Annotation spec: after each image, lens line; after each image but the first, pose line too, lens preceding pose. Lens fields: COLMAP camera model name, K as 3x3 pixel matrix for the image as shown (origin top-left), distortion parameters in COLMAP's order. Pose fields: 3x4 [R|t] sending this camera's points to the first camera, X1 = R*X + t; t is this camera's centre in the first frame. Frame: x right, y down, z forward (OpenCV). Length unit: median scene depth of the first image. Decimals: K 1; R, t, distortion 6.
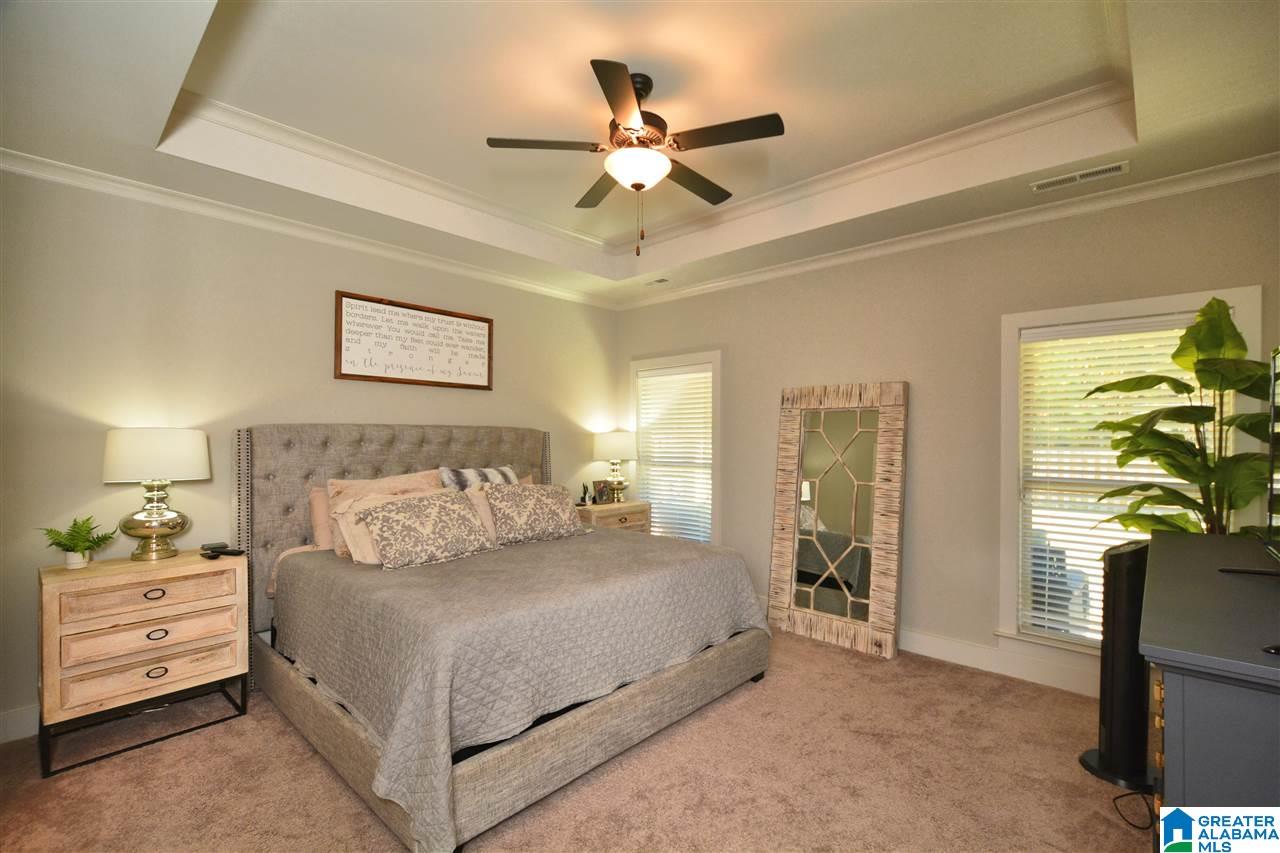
lens RADIAL K [[553.9, 0, 653.1], [0, 553.9, 435.6], [0, 0, 1]] dist [0.001141, 0.000017]
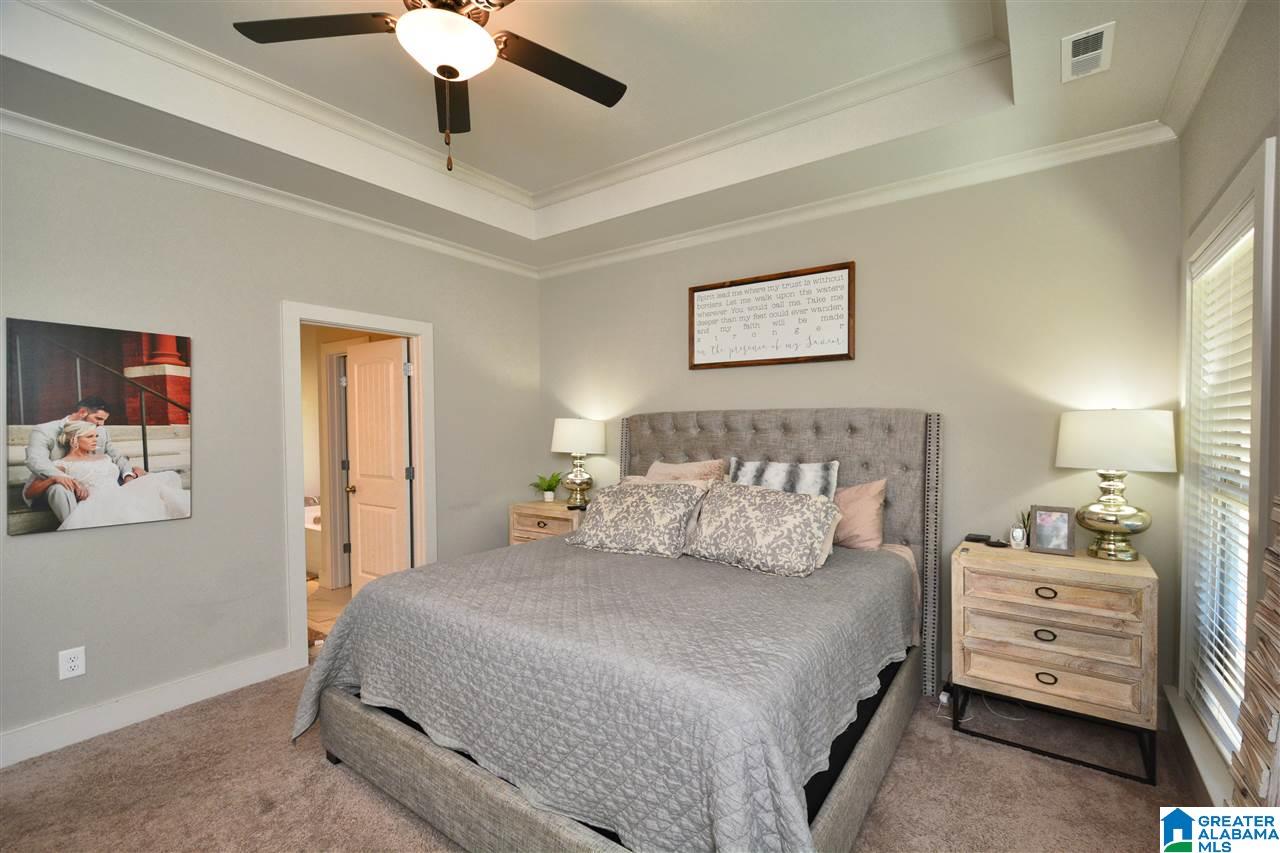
lens RADIAL K [[553.9, 0, 650.8], [0, 553.9, 426.0], [0, 0, 1]] dist [0.001141, 0.000017]
pose [[0.128152, -0.003647, -0.991748, 0.445654], [0.000533, 0.999993, -0.003608, 0.009687], [0.991754, -0.000066, 0.128153, 0.720456]]
